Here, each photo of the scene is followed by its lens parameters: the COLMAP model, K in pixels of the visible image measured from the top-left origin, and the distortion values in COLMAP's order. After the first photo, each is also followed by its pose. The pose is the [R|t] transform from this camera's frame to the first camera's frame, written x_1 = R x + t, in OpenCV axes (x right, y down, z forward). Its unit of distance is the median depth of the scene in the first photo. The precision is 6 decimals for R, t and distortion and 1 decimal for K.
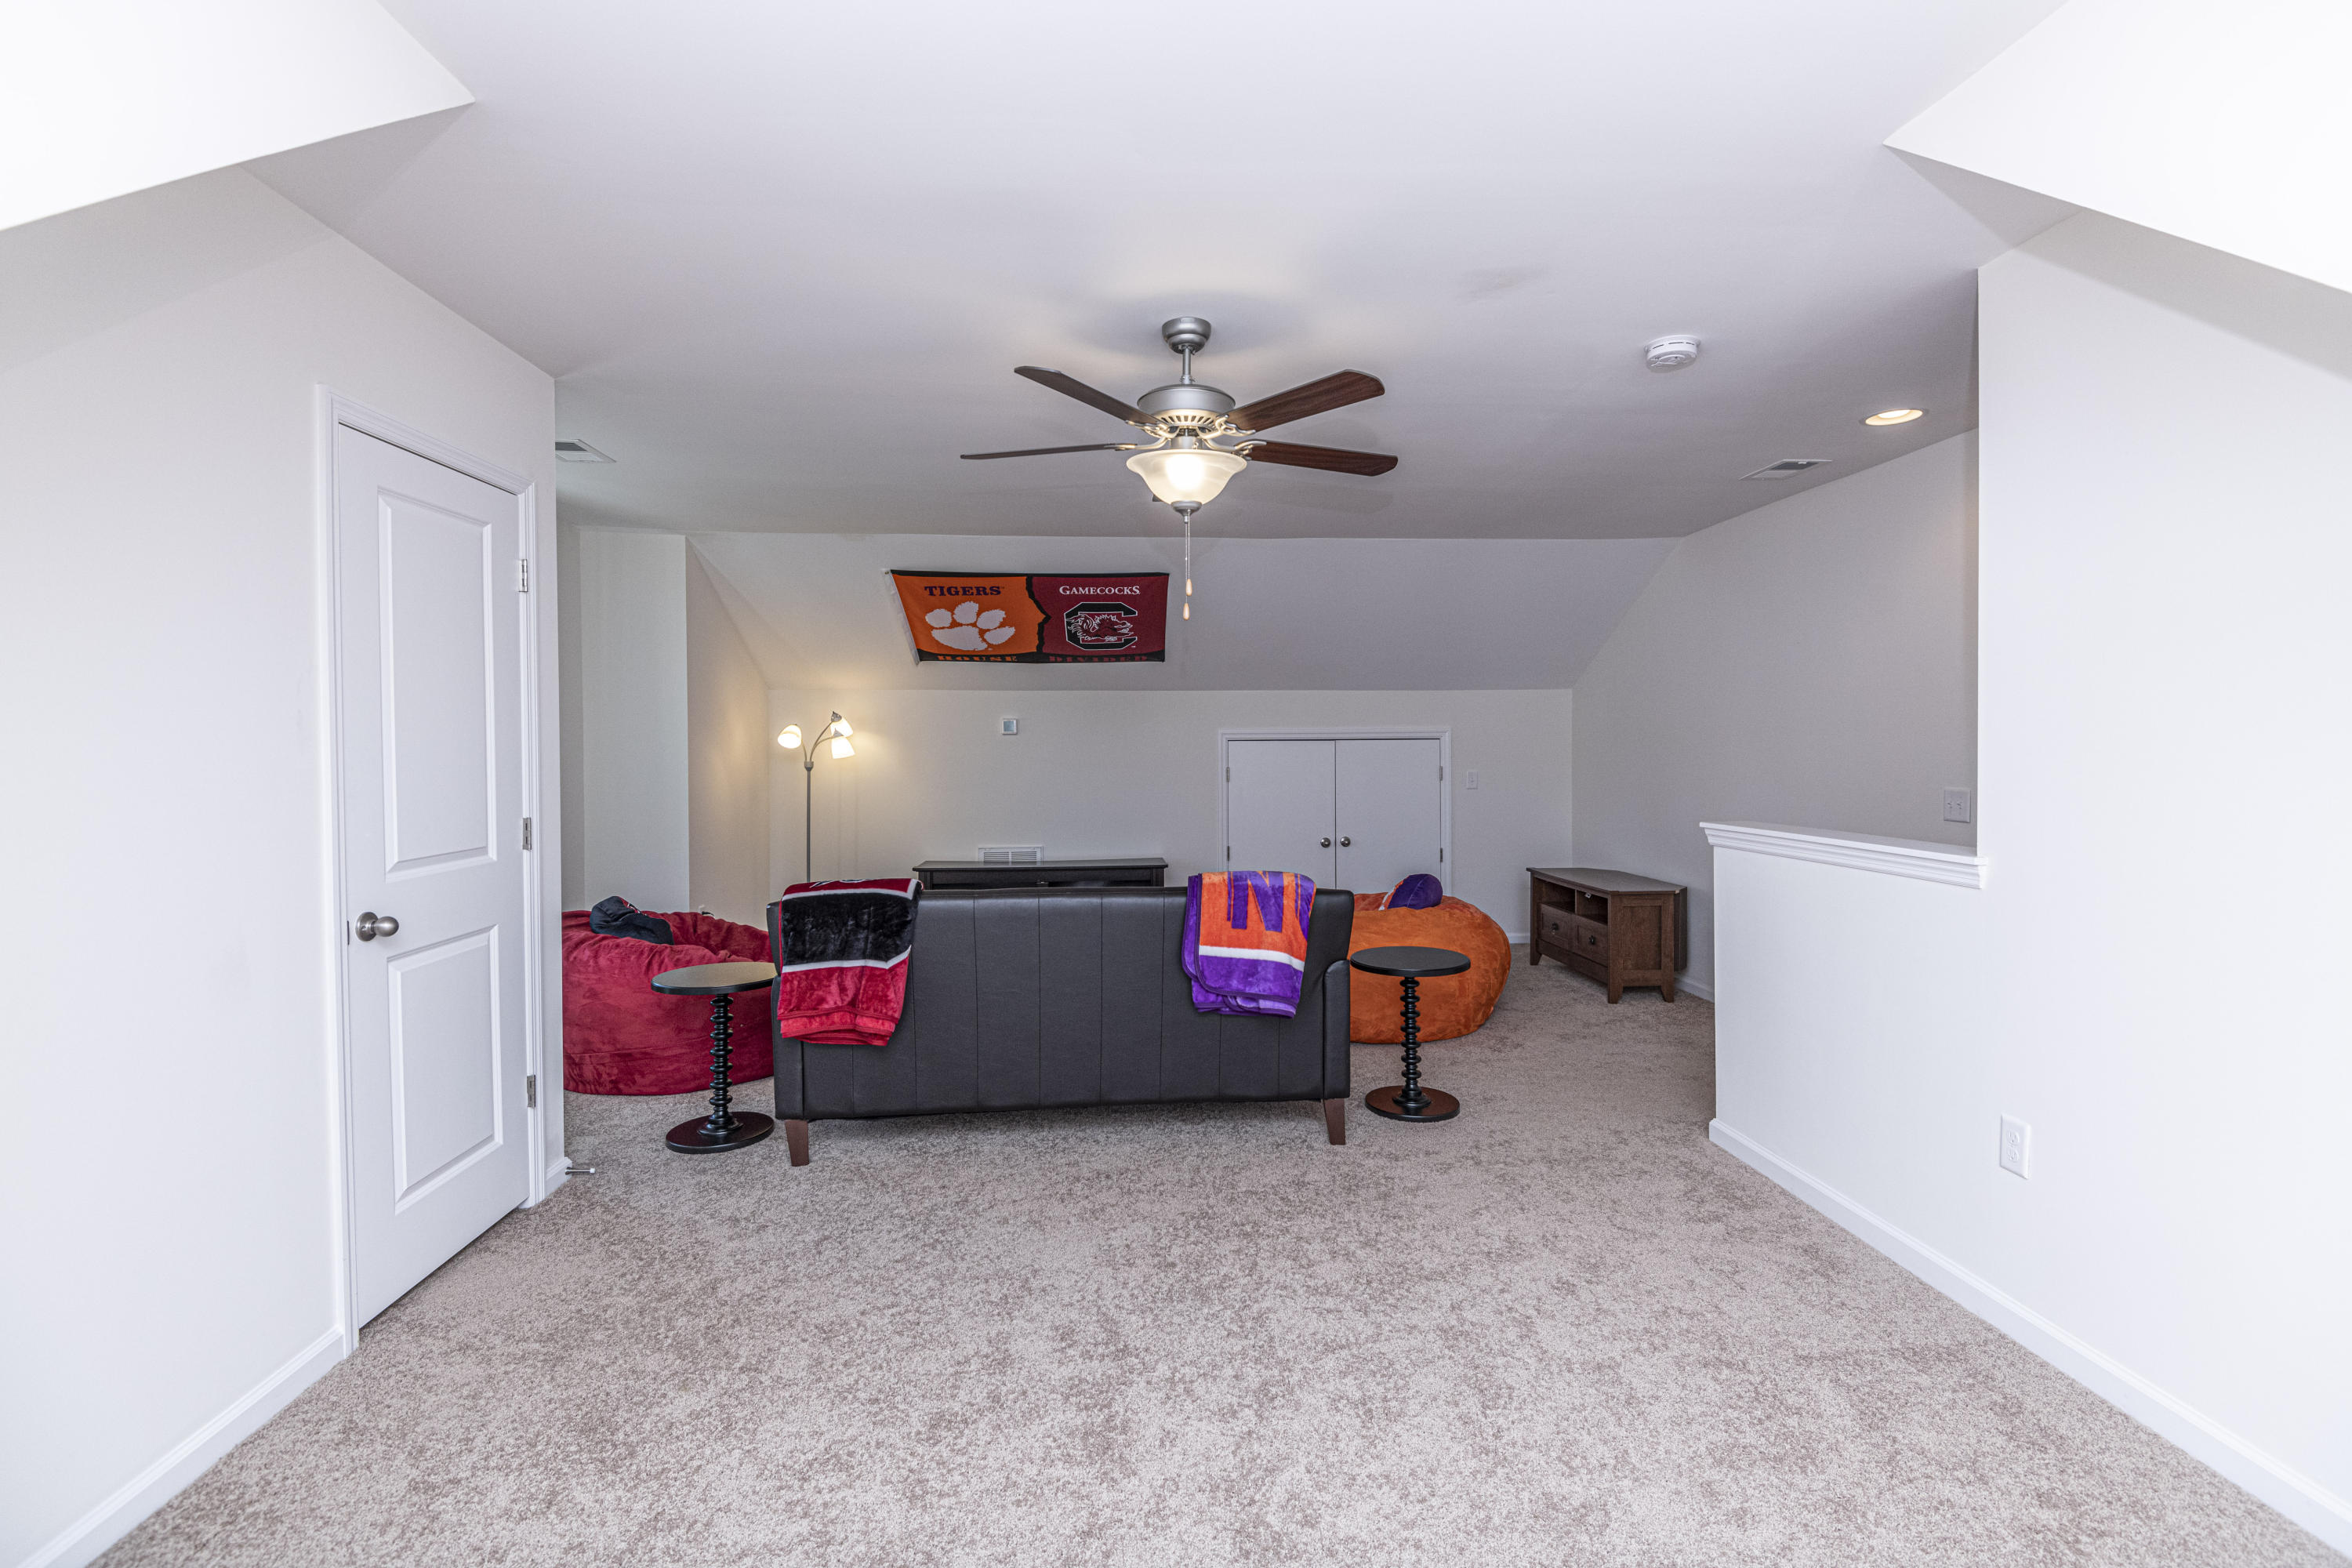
lens RADIAL K [[1059.9, 0, 1181.7], [0, 1059.9, 766.6], [0, 0, 1]] dist [0.027058, -0.024681]
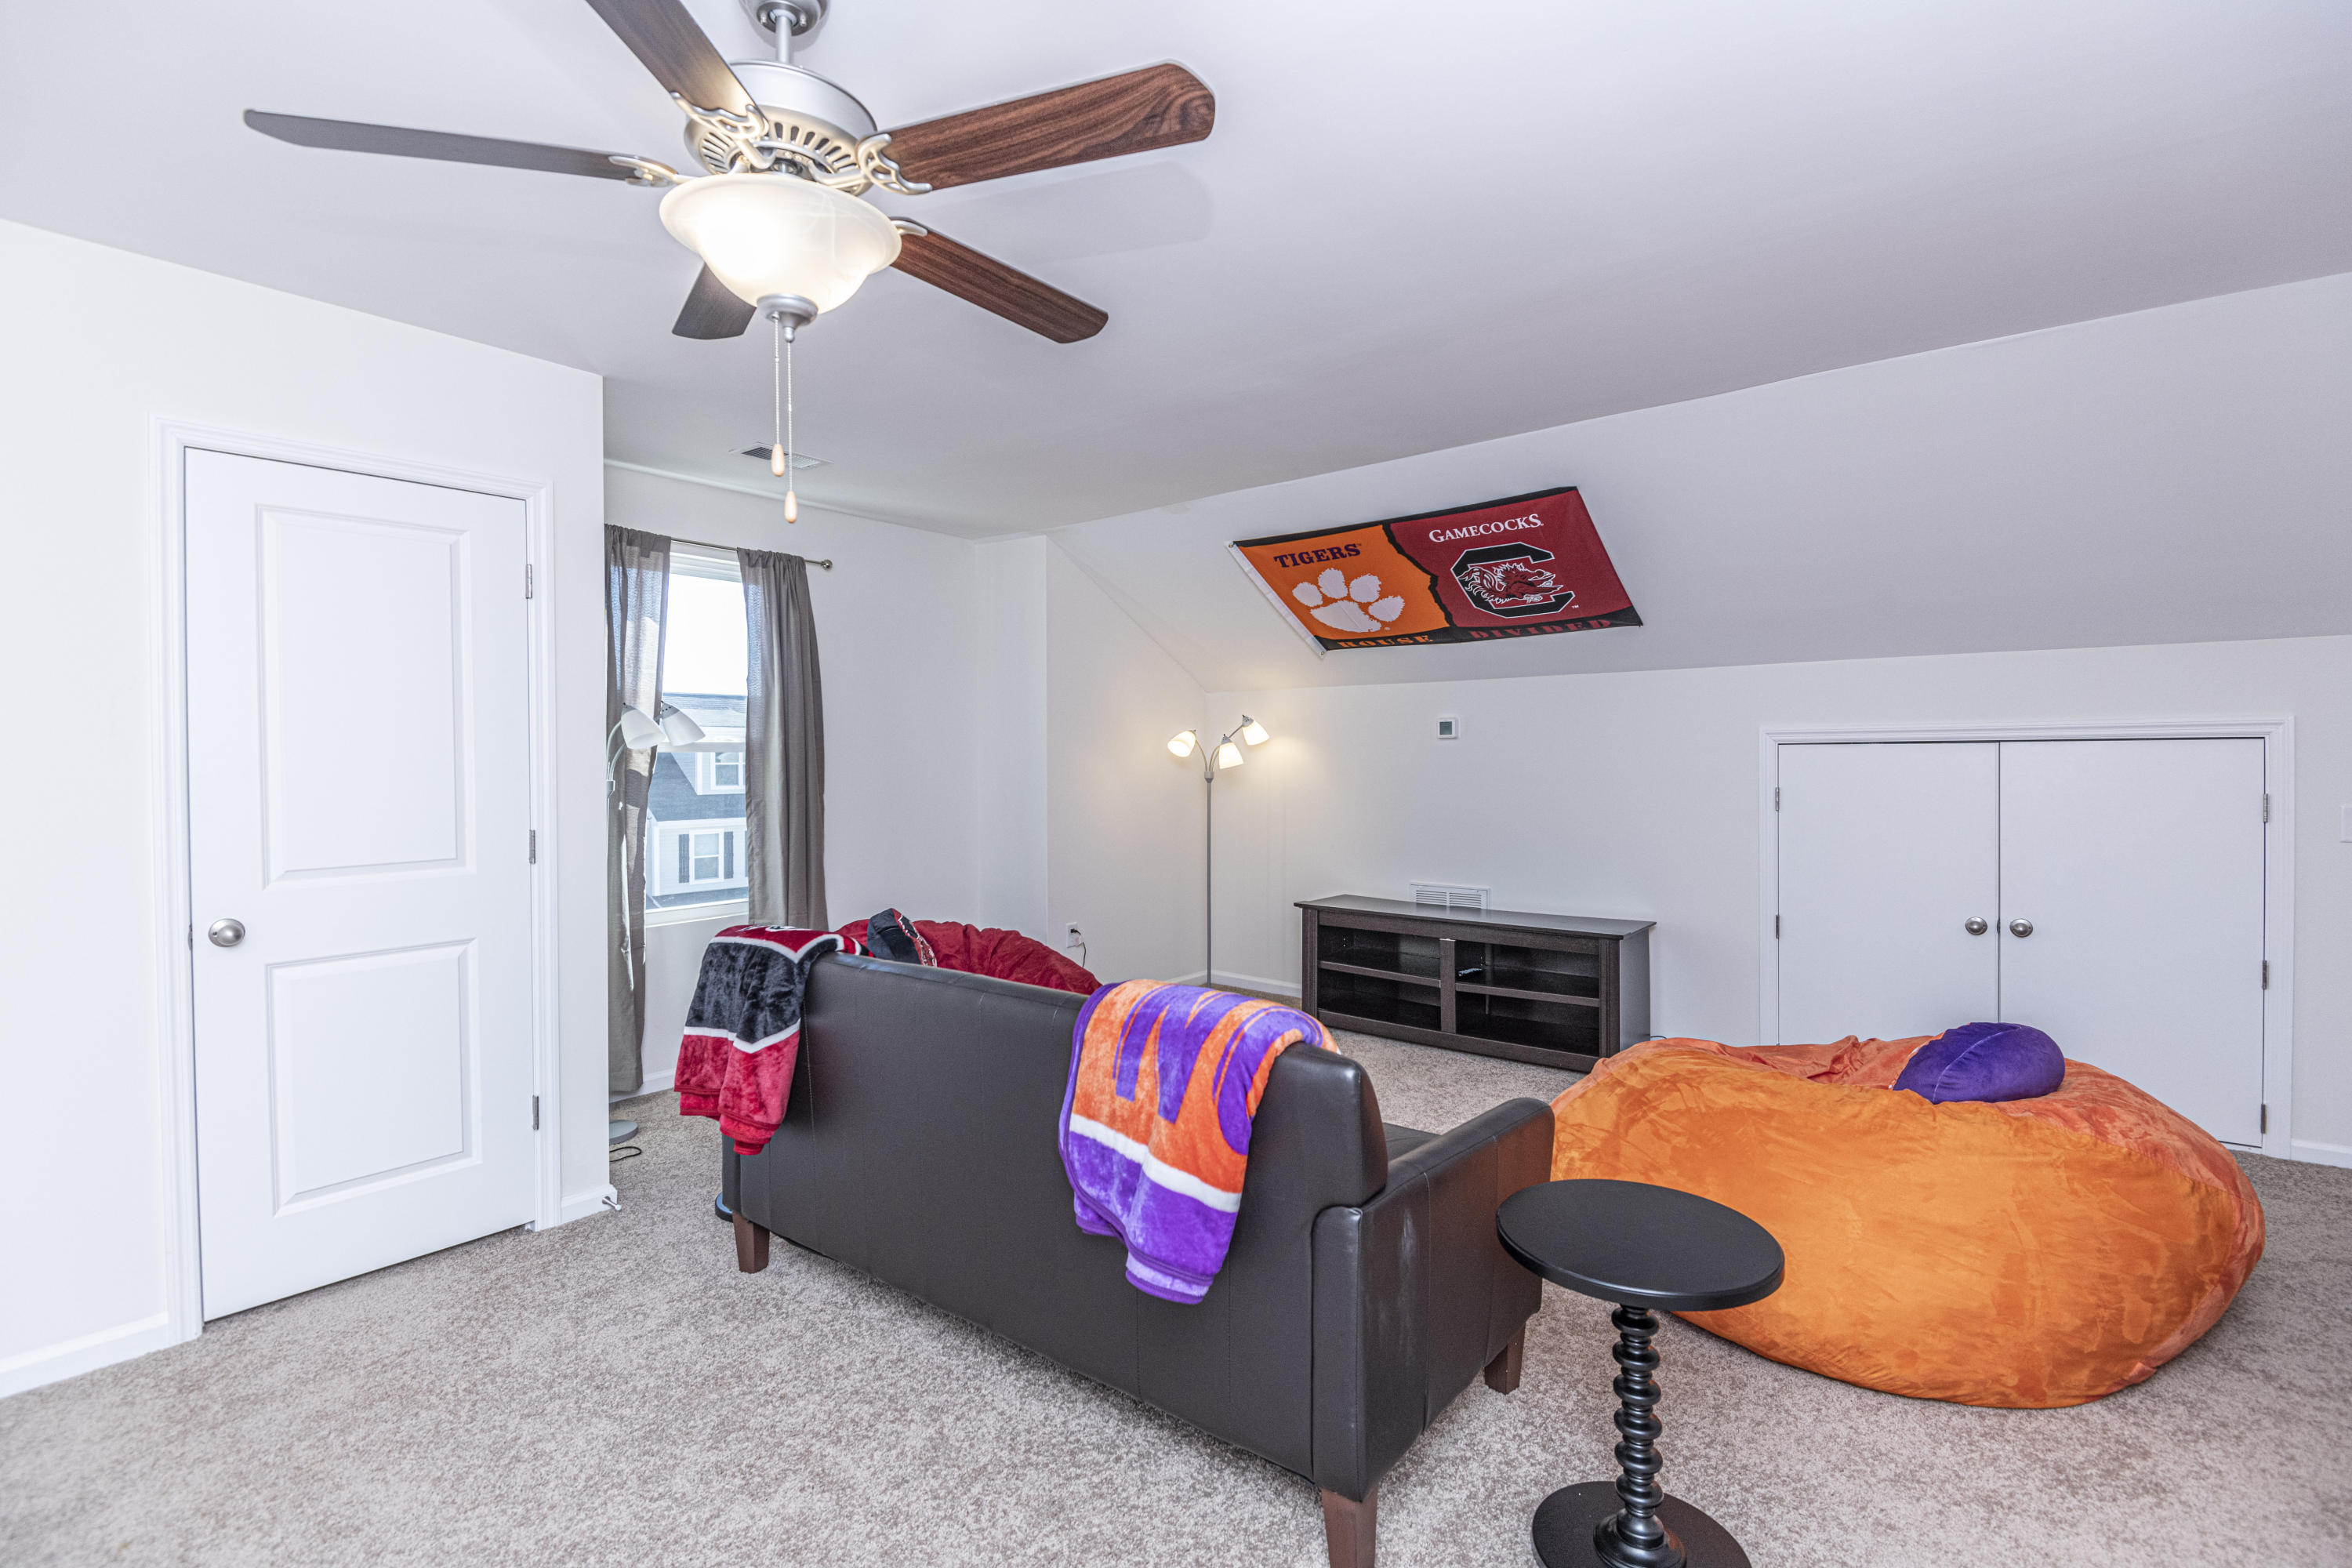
lens RADIAL K [[1059.9, 0, 1181.7], [0, 1059.9, 766.6], [0, 0, 1]] dist [0.027058, -0.024681]
pose [[0.735066, 0.005002, -0.677977, 0.244687], [-0.010441, 0.999938, -0.003942, -0.006229], [0.677915, 0.009977, 0.735073, 0.352189]]
